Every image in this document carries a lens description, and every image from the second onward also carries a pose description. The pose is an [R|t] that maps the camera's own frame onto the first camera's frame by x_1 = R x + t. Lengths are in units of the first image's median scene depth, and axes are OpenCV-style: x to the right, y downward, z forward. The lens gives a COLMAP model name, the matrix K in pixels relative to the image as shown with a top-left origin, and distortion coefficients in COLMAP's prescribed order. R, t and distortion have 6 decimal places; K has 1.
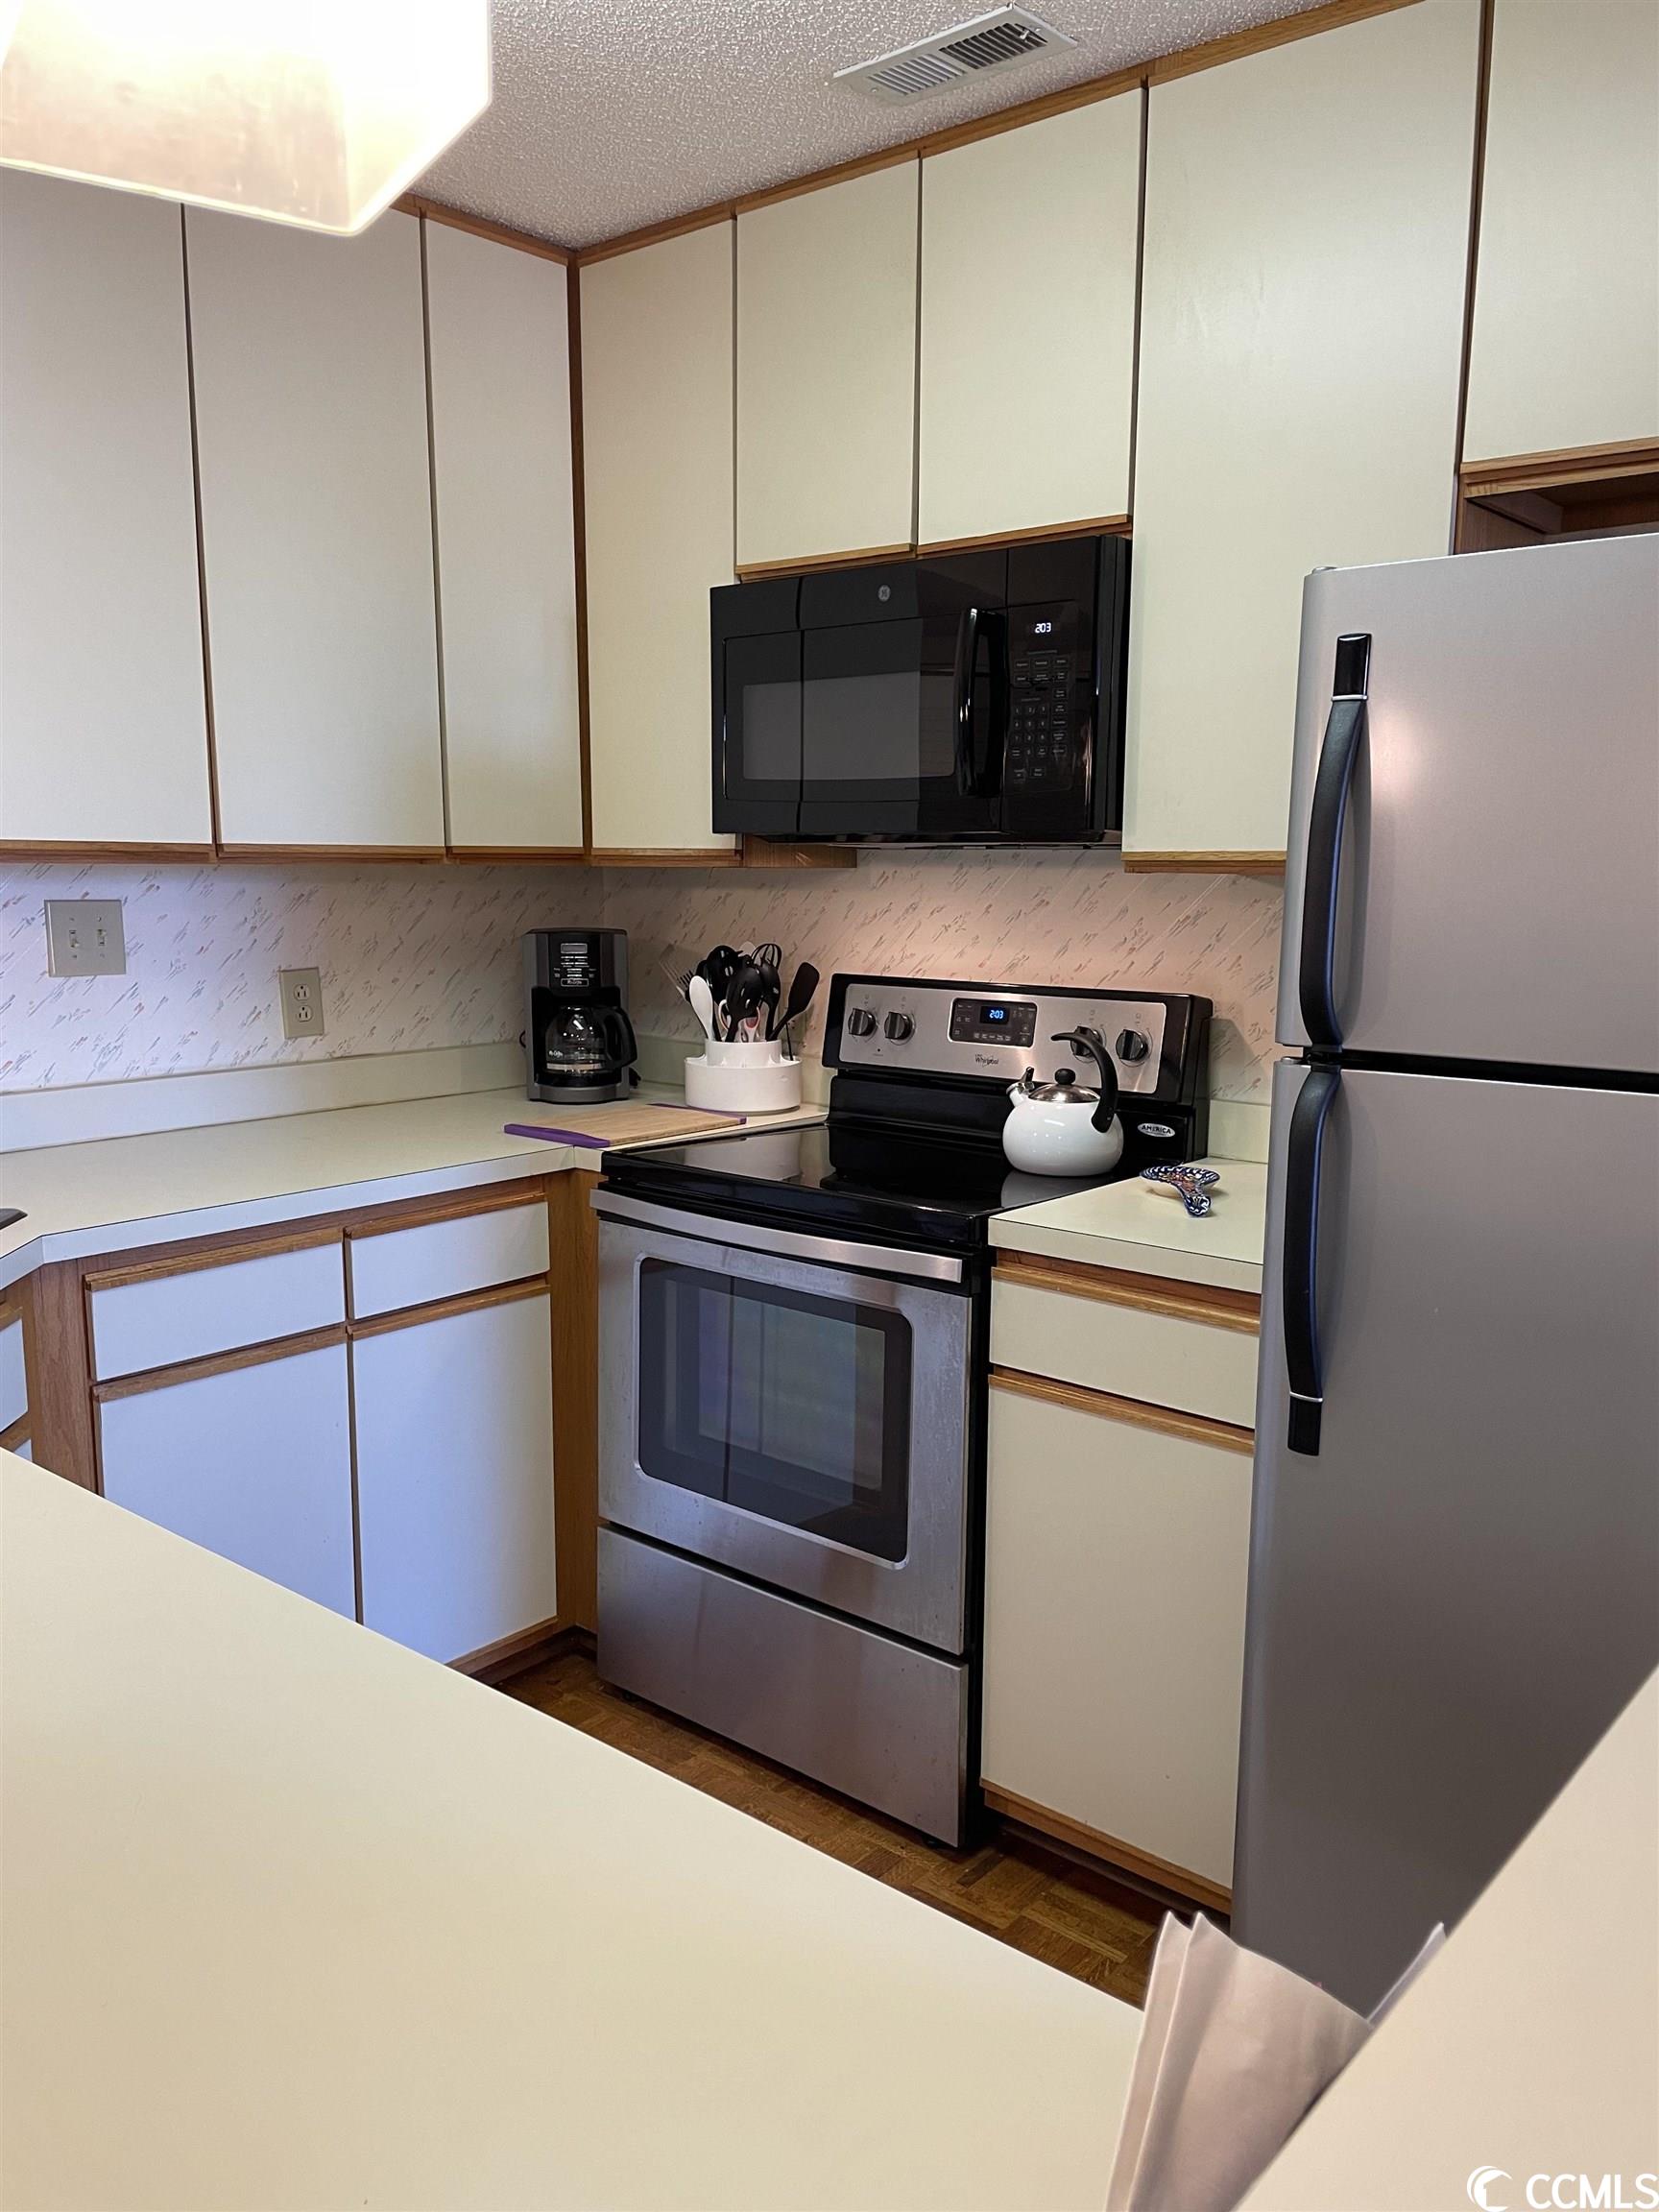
lens RADIAL K [[1663.2, 0, 848.9], [0, 1663.2, 1128.9], [0, 0, 1]] dist [0.086404, -0.114027]
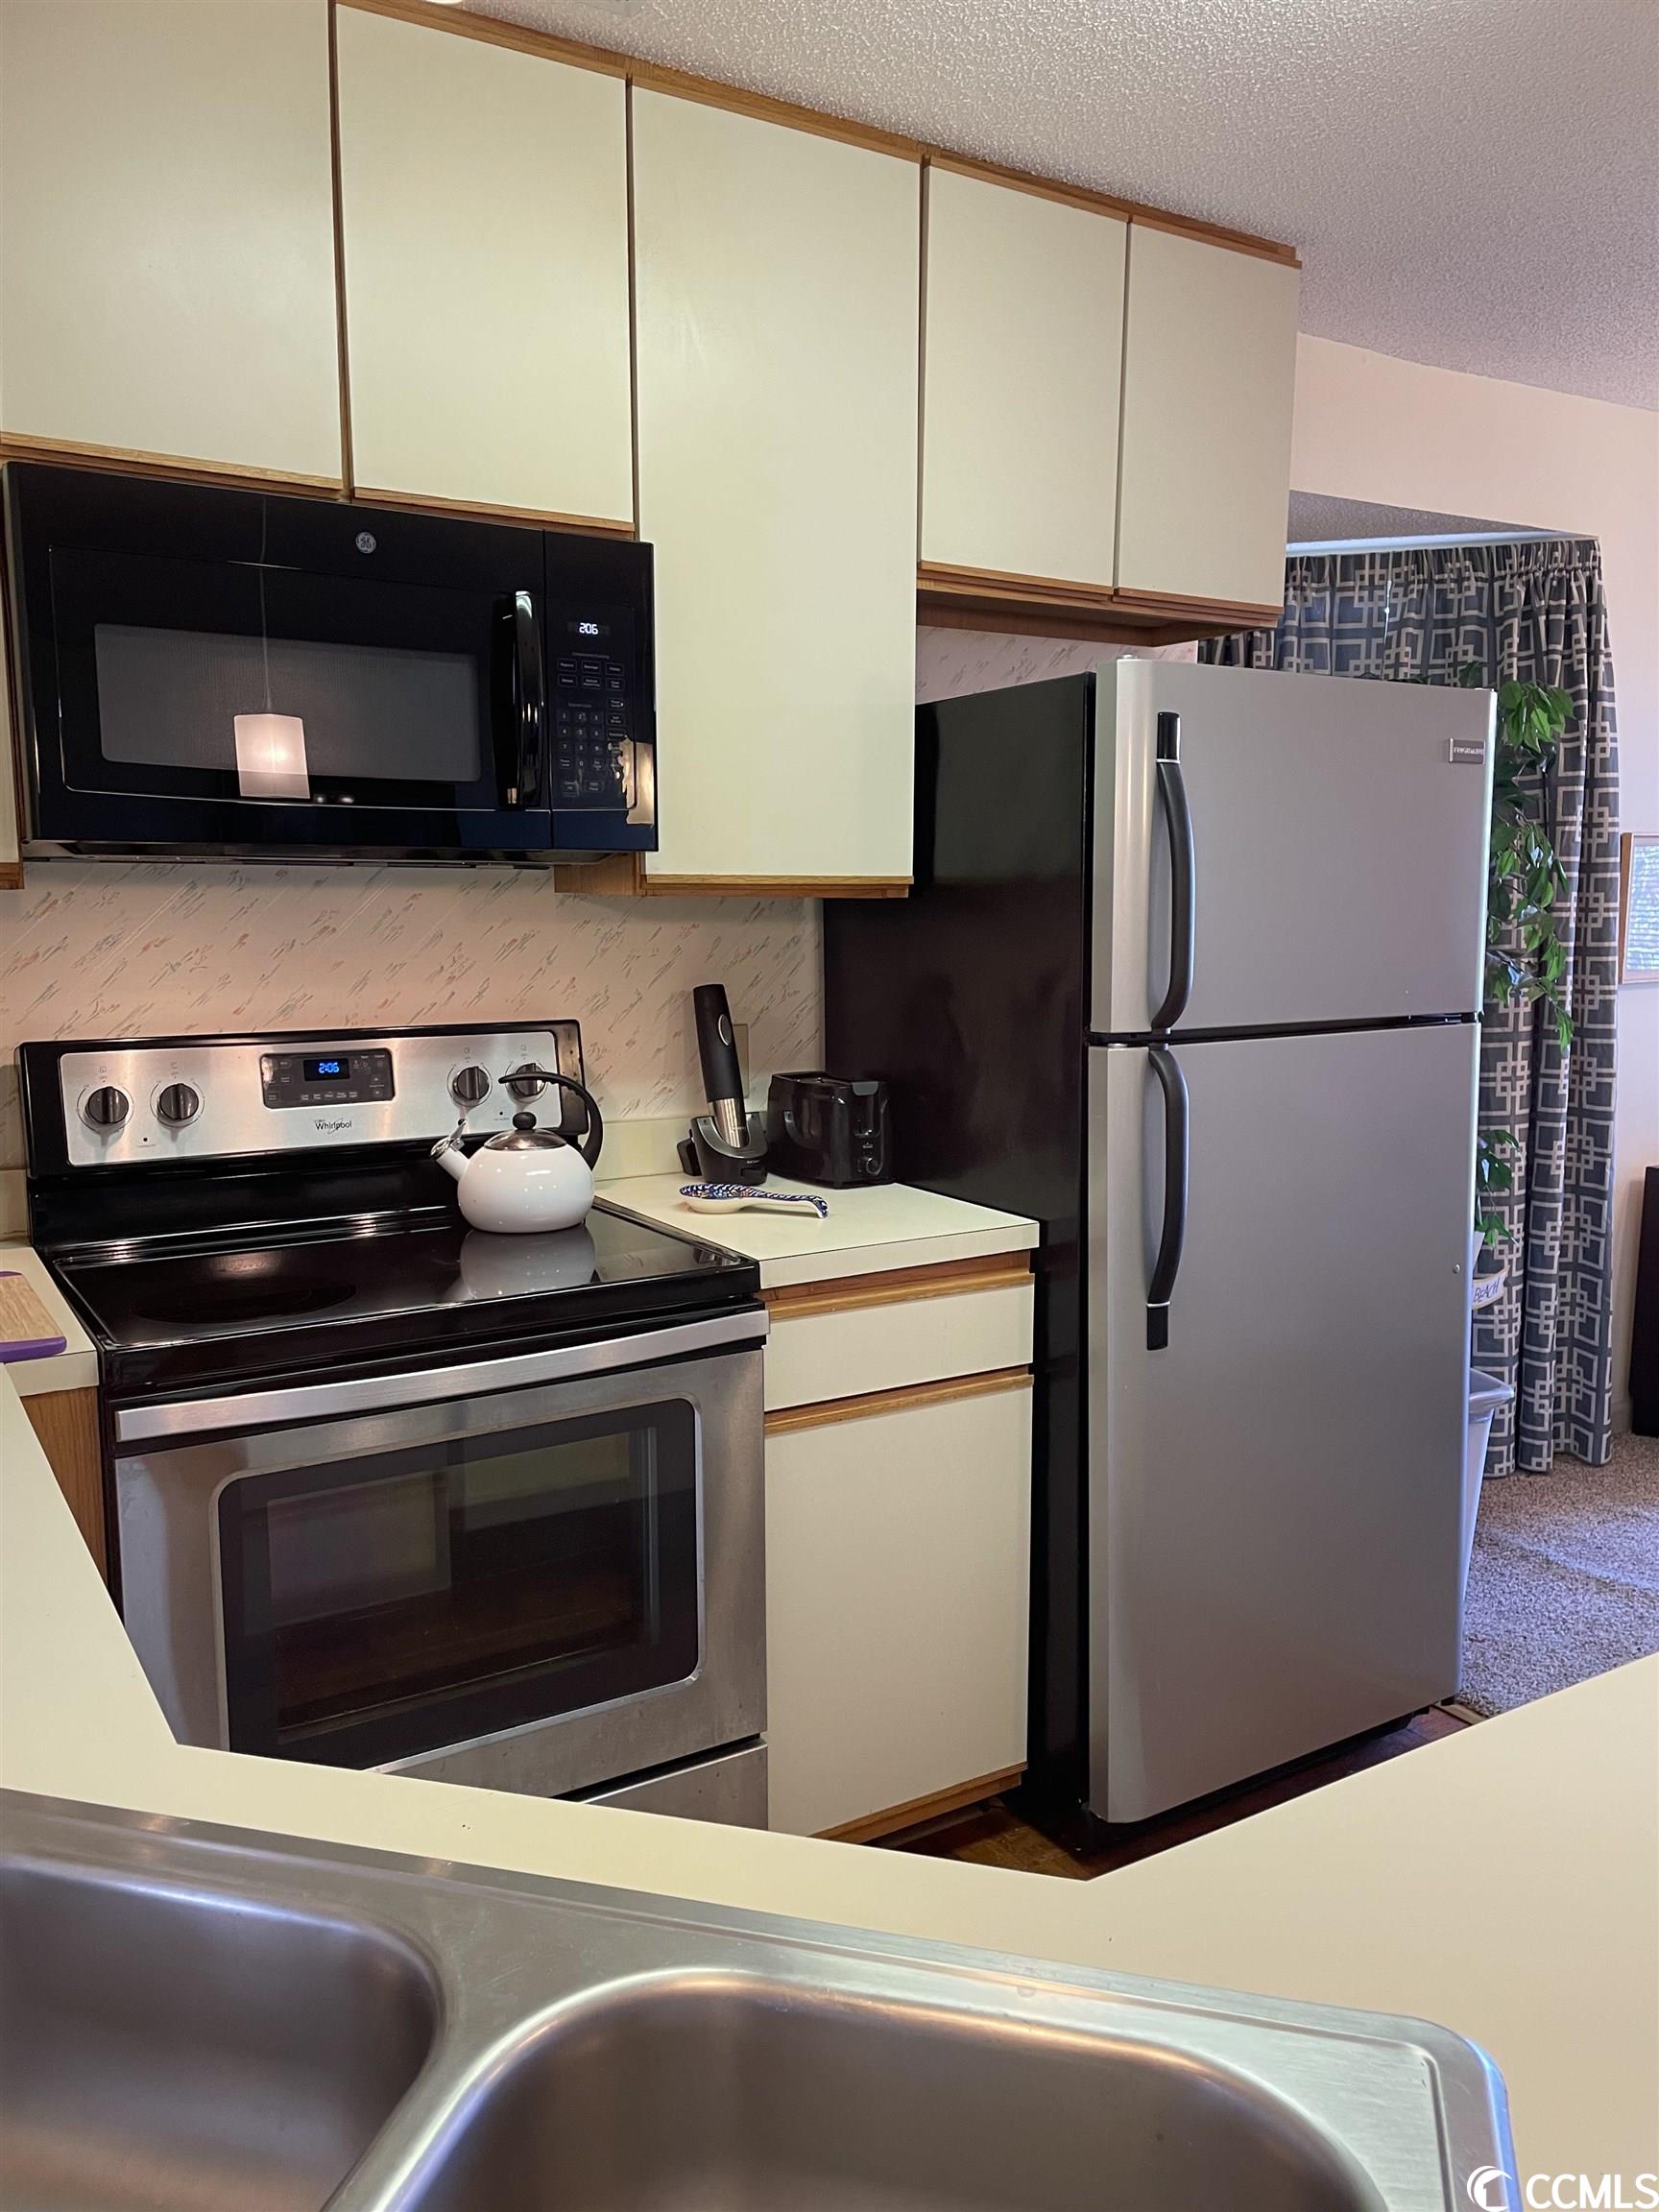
lens RADIAL K [[1663.2, 0, 843.7], [0, 1663.2, 1119.5], [0, 0, 1]] dist [0.086404, -0.114027]
pose [[0.301797, -0.141369, 0.942833, -0.626897], [0.147961, 0.983908, 0.100166, -0.090908], [-0.941820, 0.109273, 0.317858, 0.516630]]
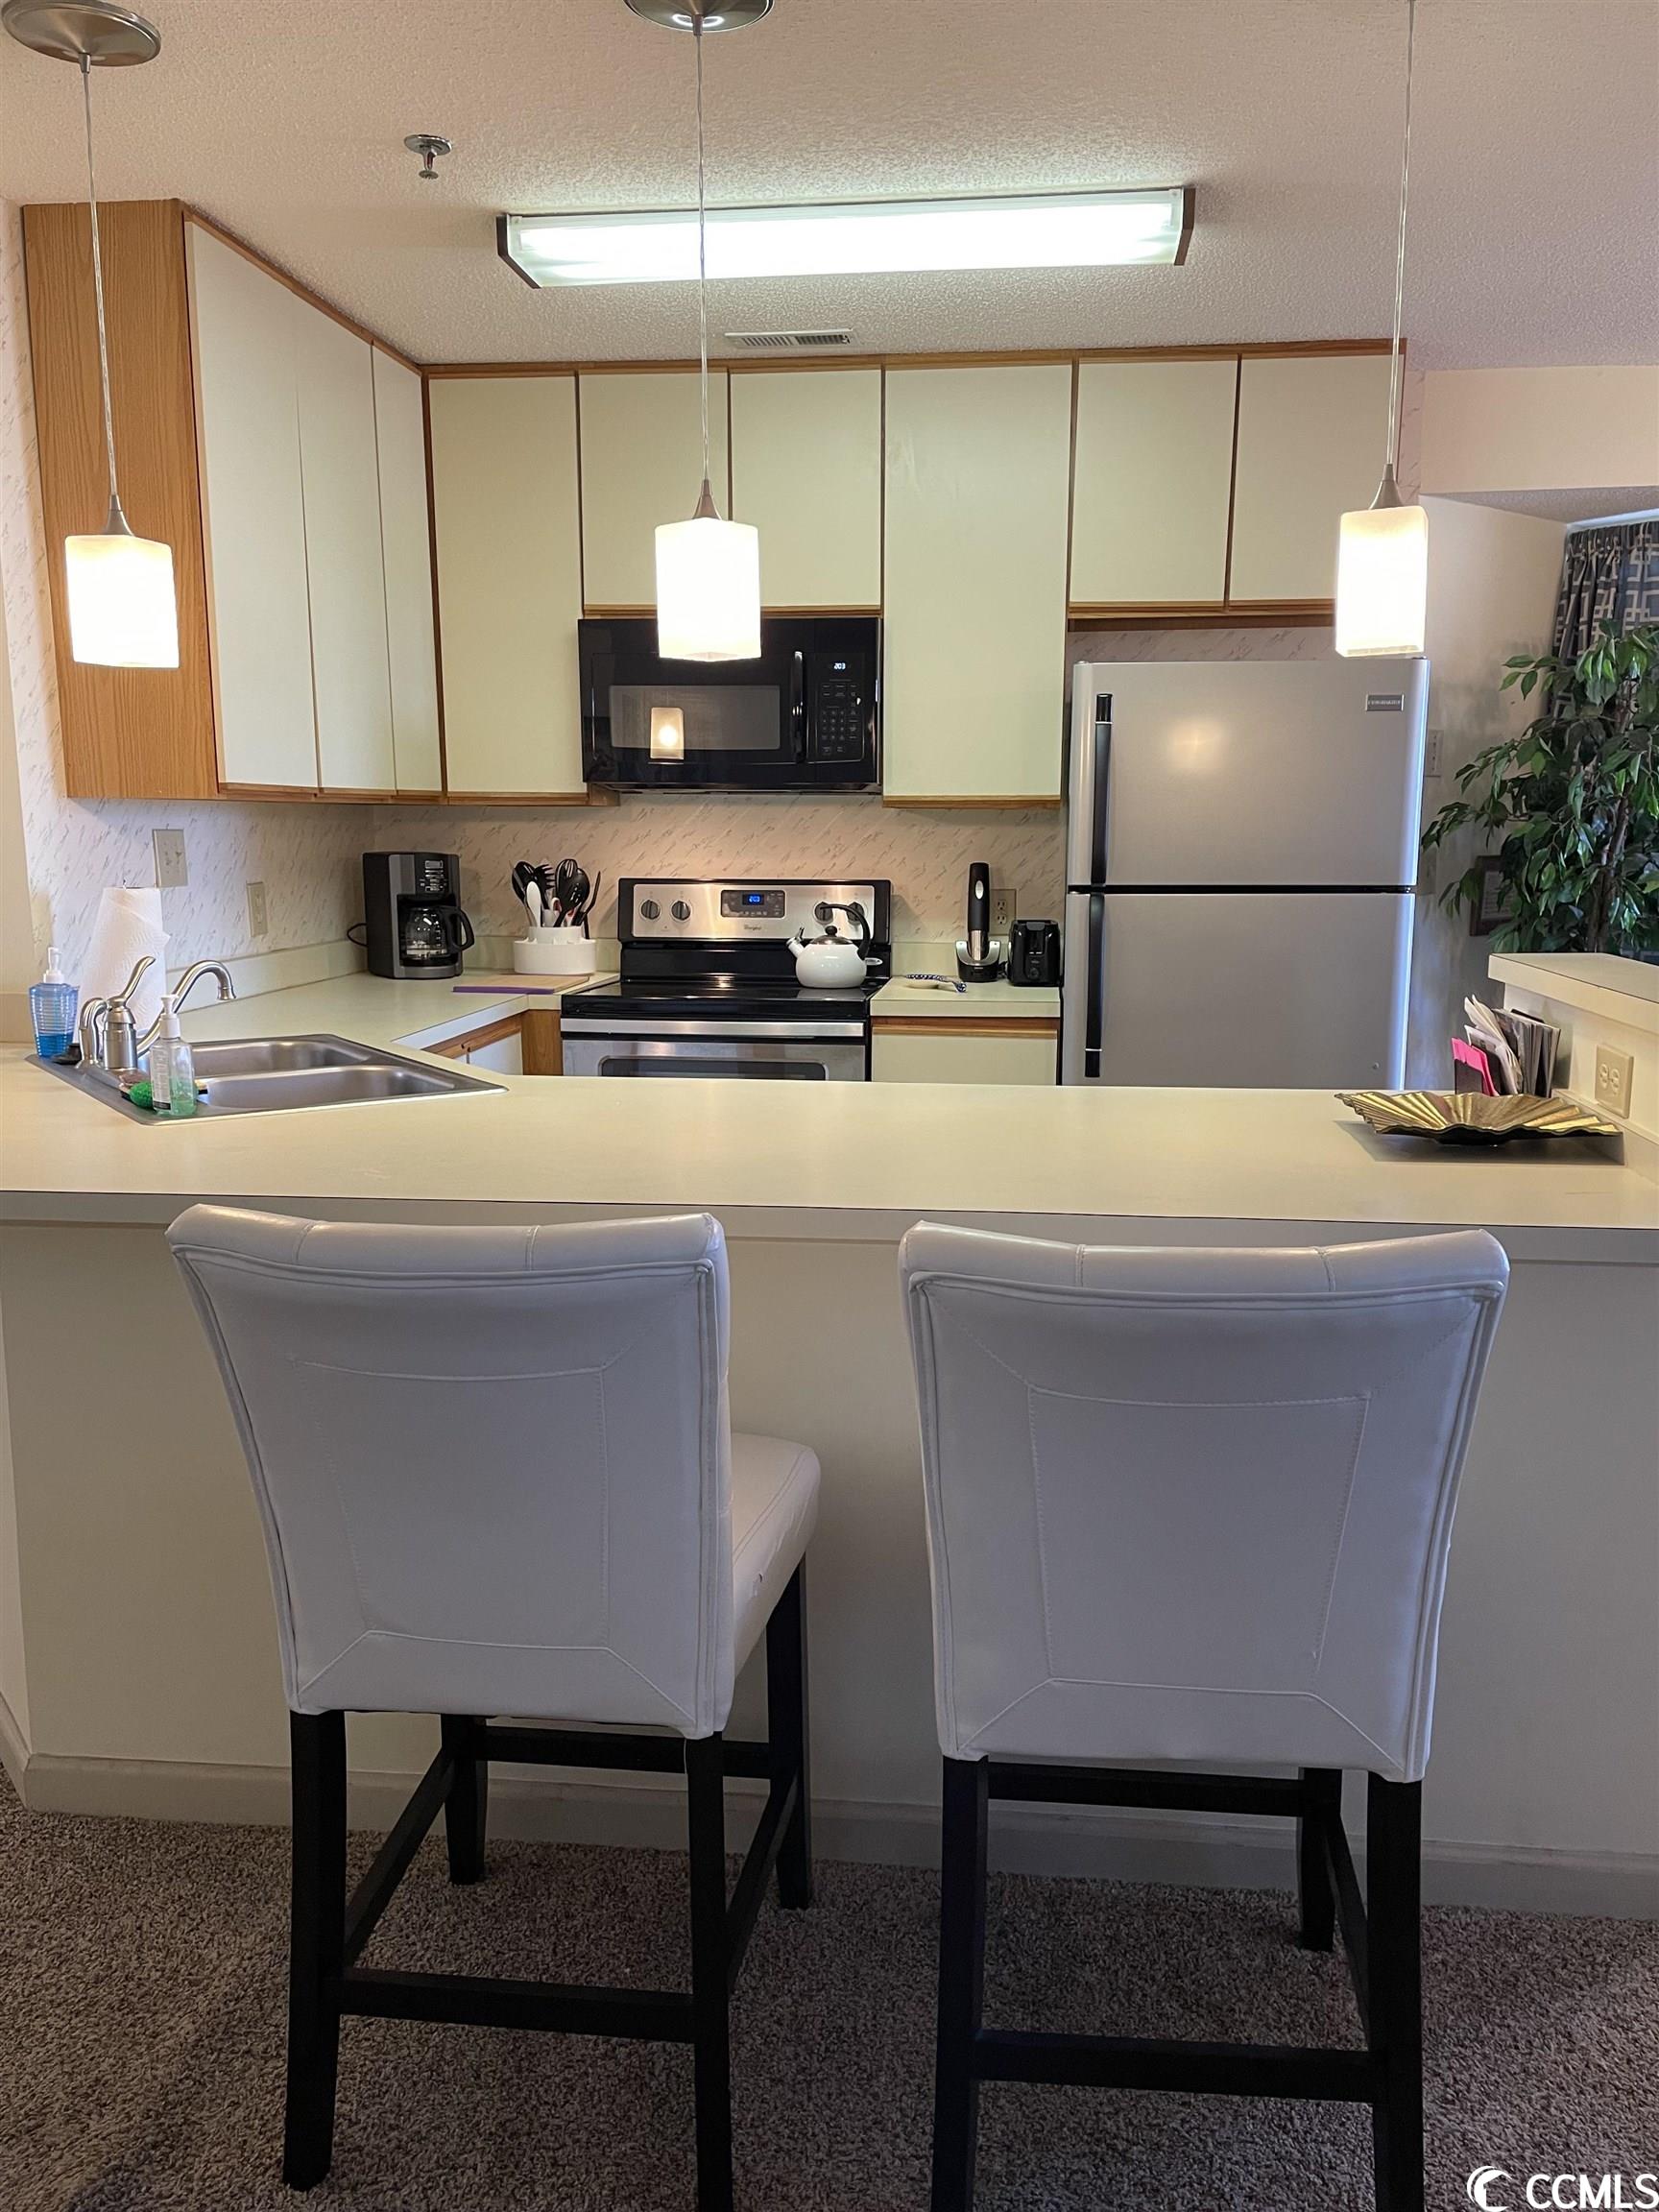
lens RADIAL K [[1663.2, 0, 850.3], [0, 1663.2, 1123.0], [0, 0, 1]] dist [0.086404, -0.114027]
pose [[0.835696, -0.102747, 0.539496, -0.733432], [0.090526, 0.994678, 0.049210, 0.076390], [-0.541680, 0.007714, 0.840549, -0.397349]]
